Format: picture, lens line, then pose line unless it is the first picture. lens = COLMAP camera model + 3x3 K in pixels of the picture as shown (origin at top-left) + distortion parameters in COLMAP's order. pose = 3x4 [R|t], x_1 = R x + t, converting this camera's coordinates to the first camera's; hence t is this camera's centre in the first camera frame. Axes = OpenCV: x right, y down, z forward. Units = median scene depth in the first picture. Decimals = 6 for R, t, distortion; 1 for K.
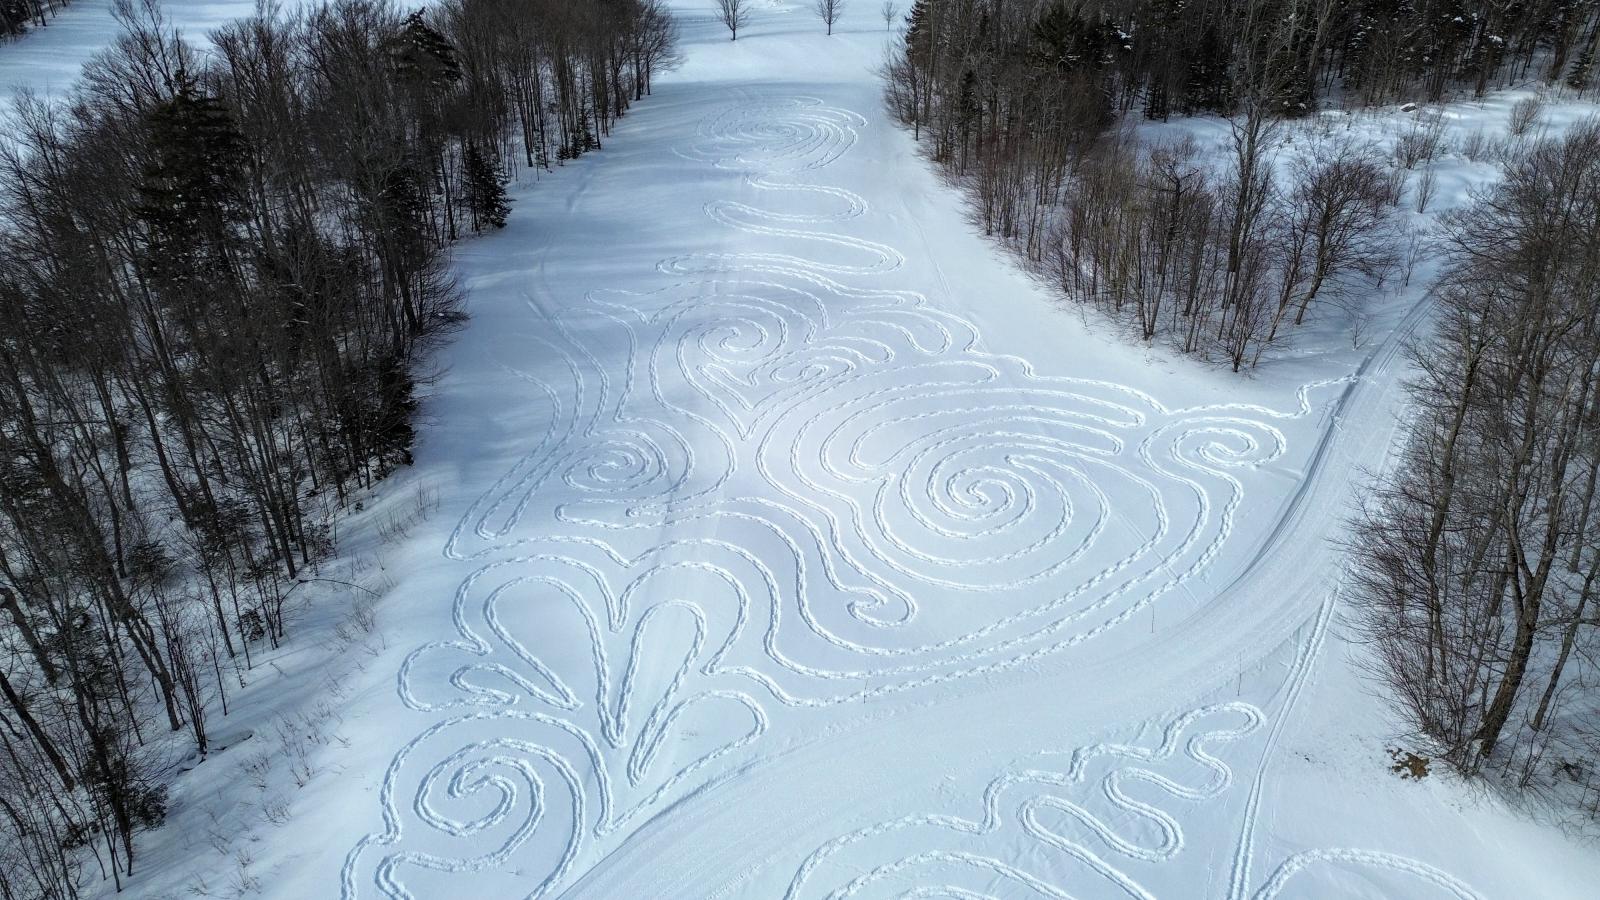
lens RADIAL K [[1130.9, 0, 800.0], [0, 1130.9, 450.0], [0, 0, 1]] dist [0.042637, -0.003200]
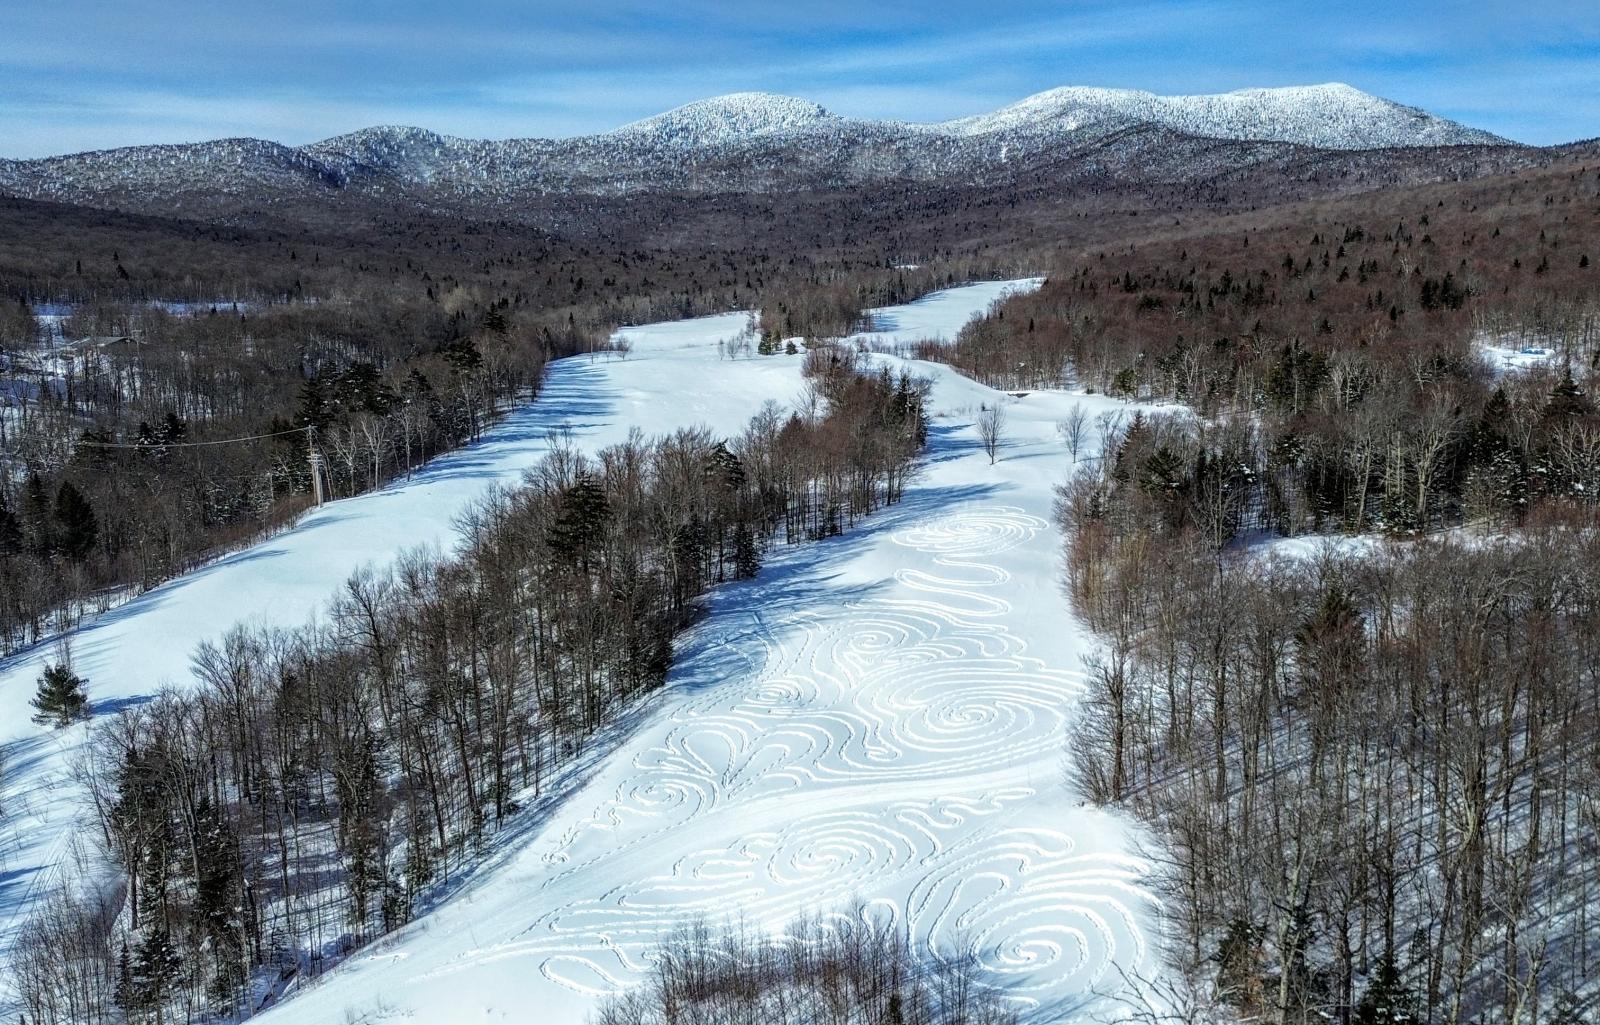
lens RADIAL K [[1300.6, 0, 800.0], [0, 1300.6, 512.5], [0, 0, 1]] dist [0.023956, -0.000429]
pose [[0.957880, 0.041766, -0.284115, 0.276445], [-0.126277, 0.949842, -0.286104, 0.203868], [0.257915, 0.309930, 0.915108, -0.567137]]
